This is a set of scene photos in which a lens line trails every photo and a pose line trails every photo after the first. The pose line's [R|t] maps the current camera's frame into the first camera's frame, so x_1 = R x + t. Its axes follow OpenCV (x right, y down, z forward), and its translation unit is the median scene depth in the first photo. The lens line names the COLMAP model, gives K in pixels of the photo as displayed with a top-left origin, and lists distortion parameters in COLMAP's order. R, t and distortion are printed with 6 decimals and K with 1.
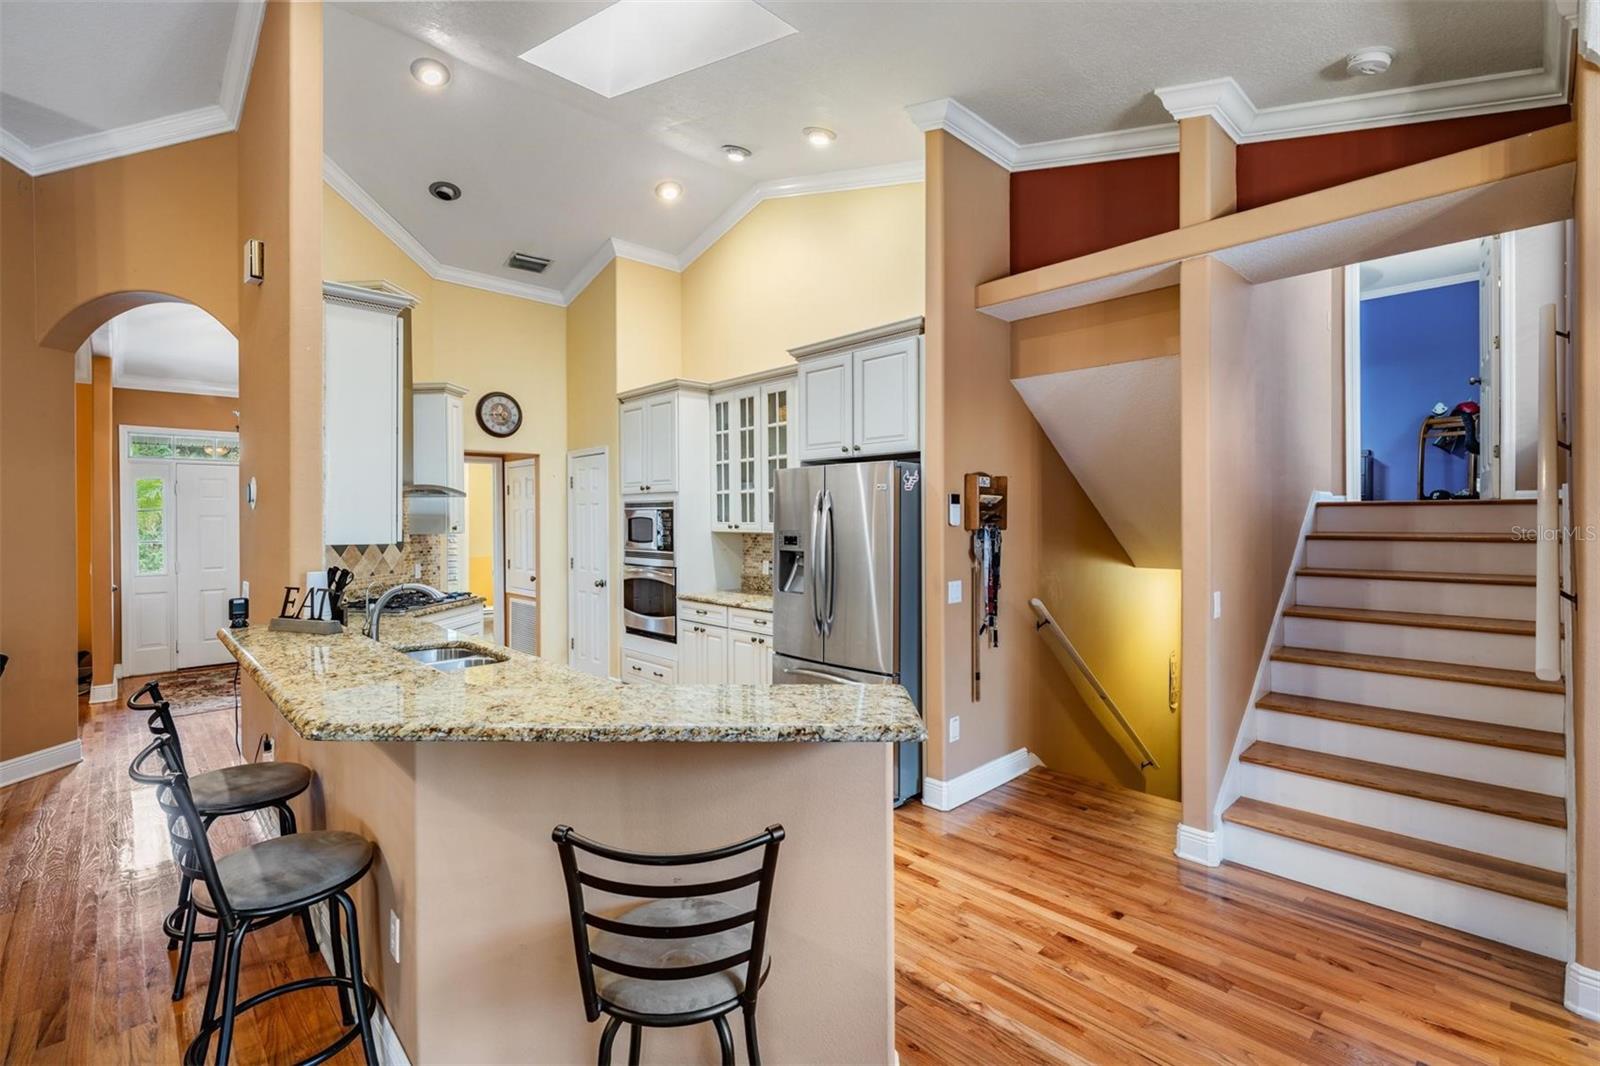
lens RADIAL K [[717.6, 0, 798.0], [0, 717.6, 523.6], [0, 0, 1]] dist [-0.001268, 0.000041]
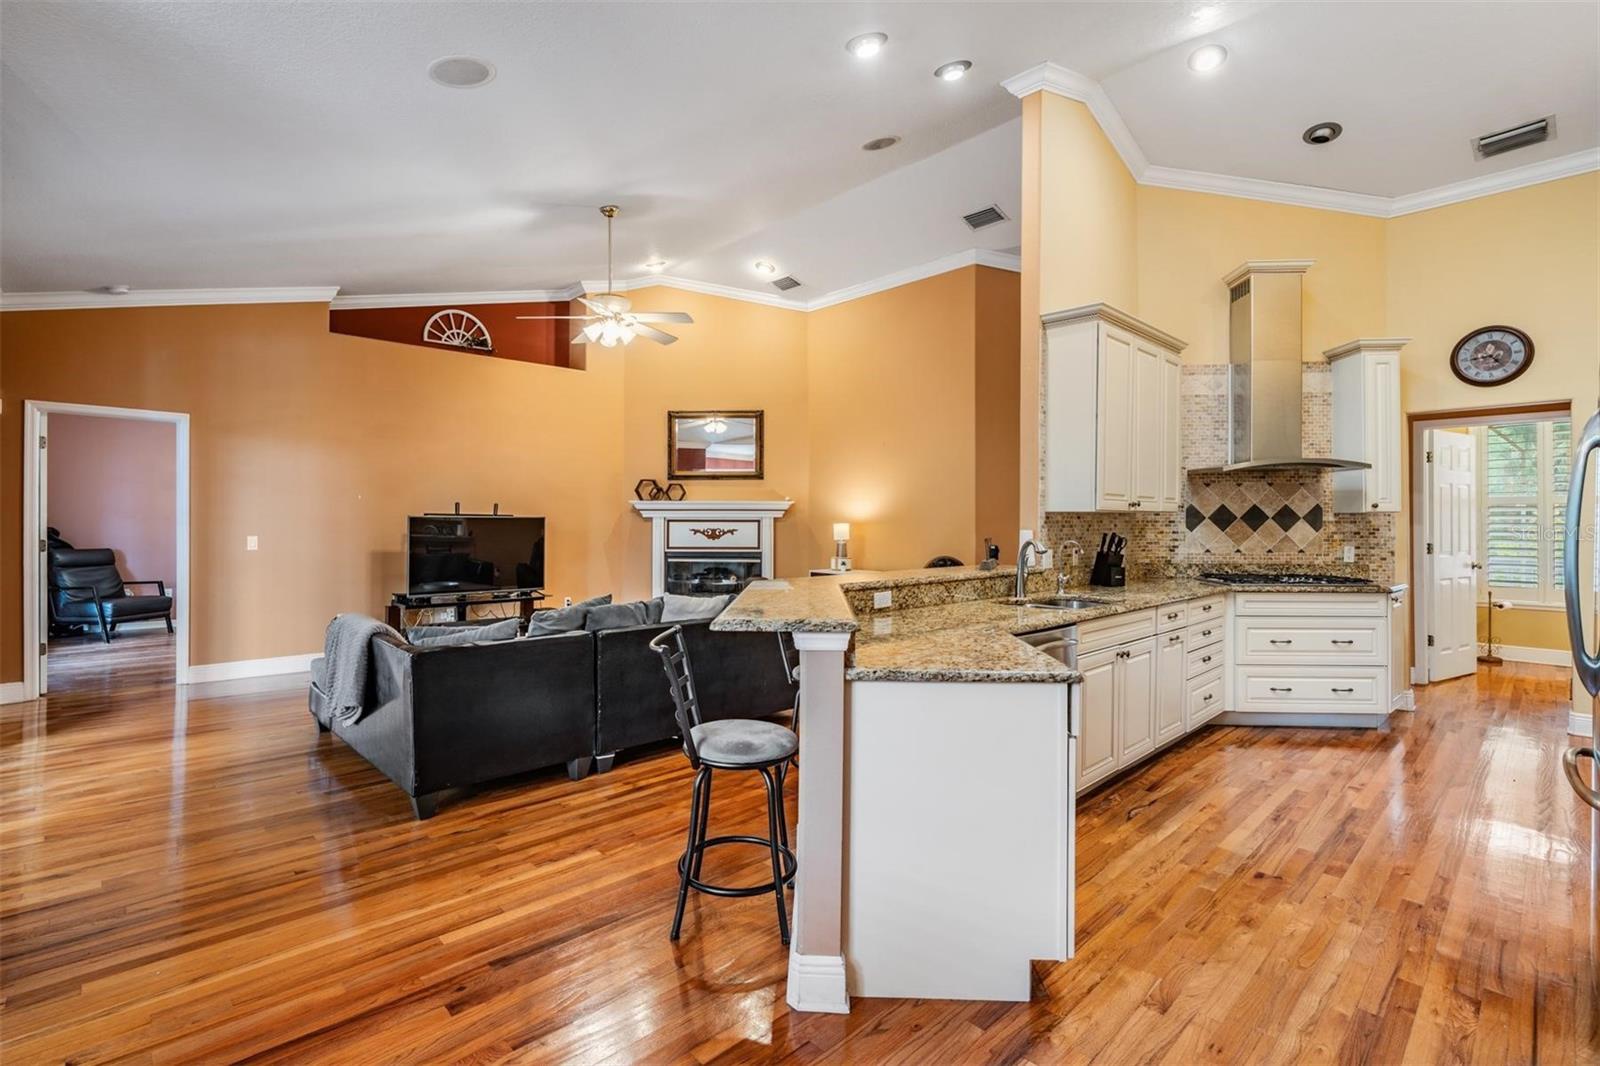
lens RADIAL K [[728.6, 0, 790.2], [0, 728.6, 520.5], [0, 0, 1]] dist [0.000372, 0.000044]
pose [[-0.003872, 0.005212, -0.999979, 0.439450], [-0.007048, 0.999961, 0.005239, 0.027003], [0.999968, 0.007068, -0.003835, 0.334875]]
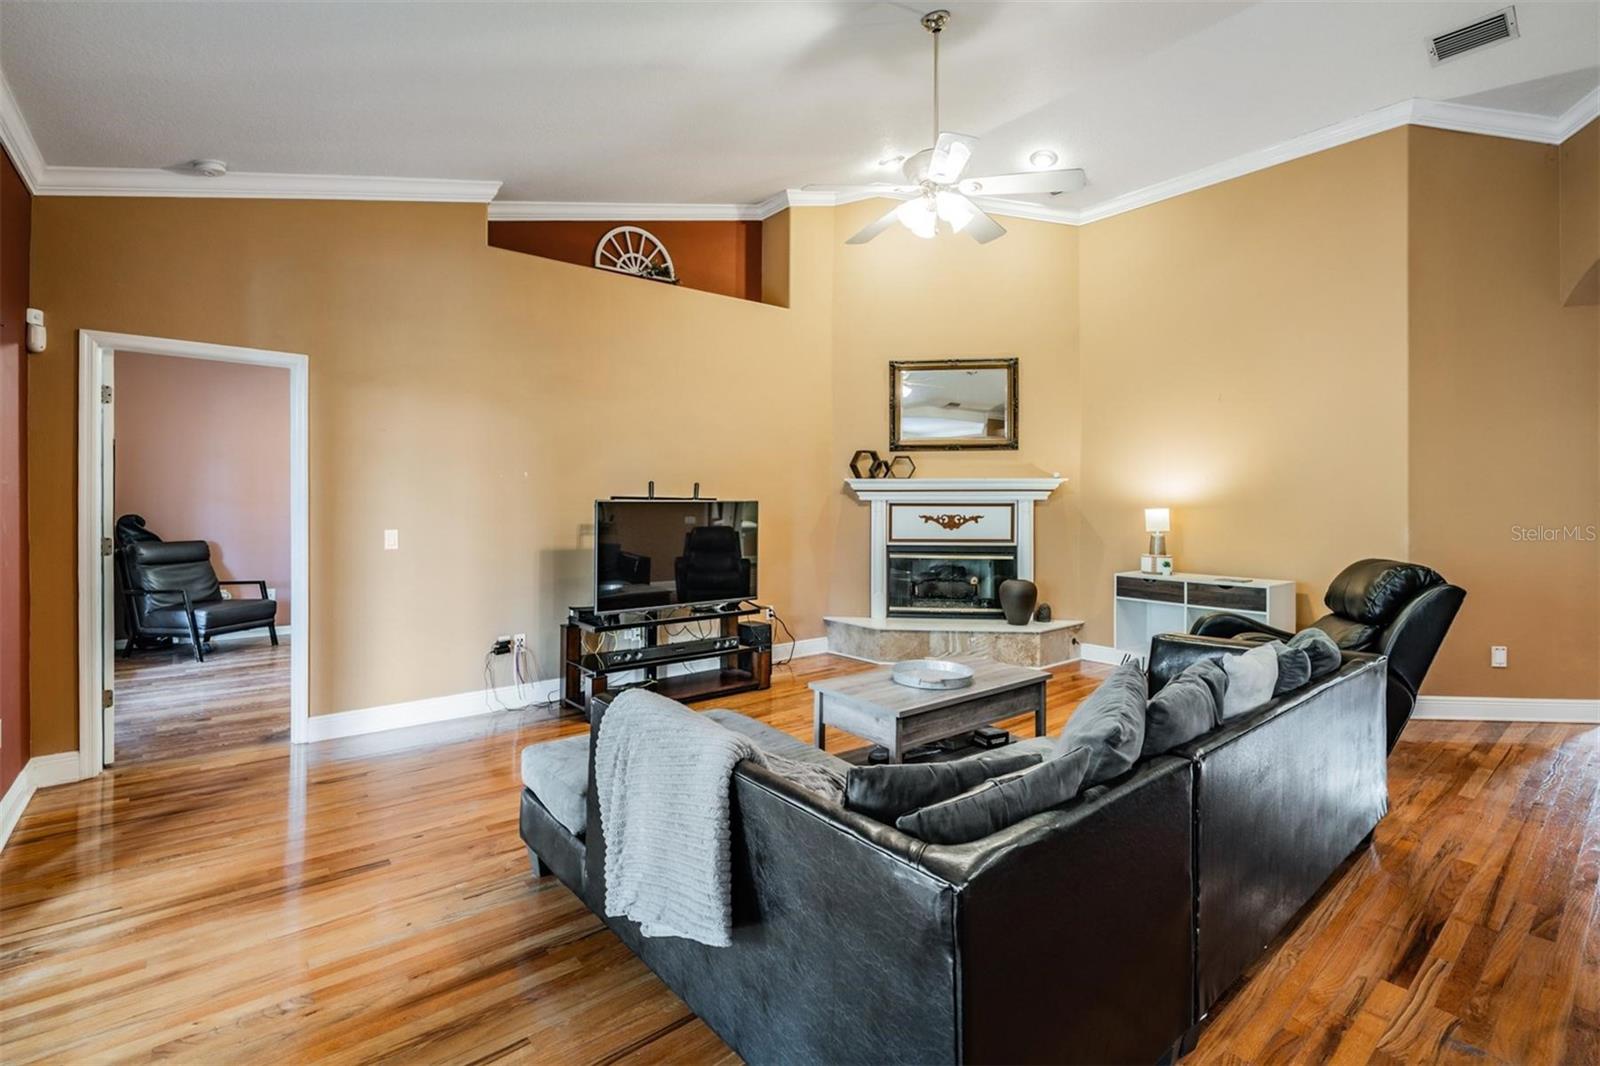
lens RADIAL K [[725.2, 0, 796.5], [0, 725.2, 501.0], [0, 0, 1]] dist [0.001447, -0.000333]
pose [[-0.073030, 0.005354, -0.997315, 0.053883], [-0.004095, 0.999976, 0.005668, 0.025427], [0.997321, 0.004498, -0.073006, -0.020334]]
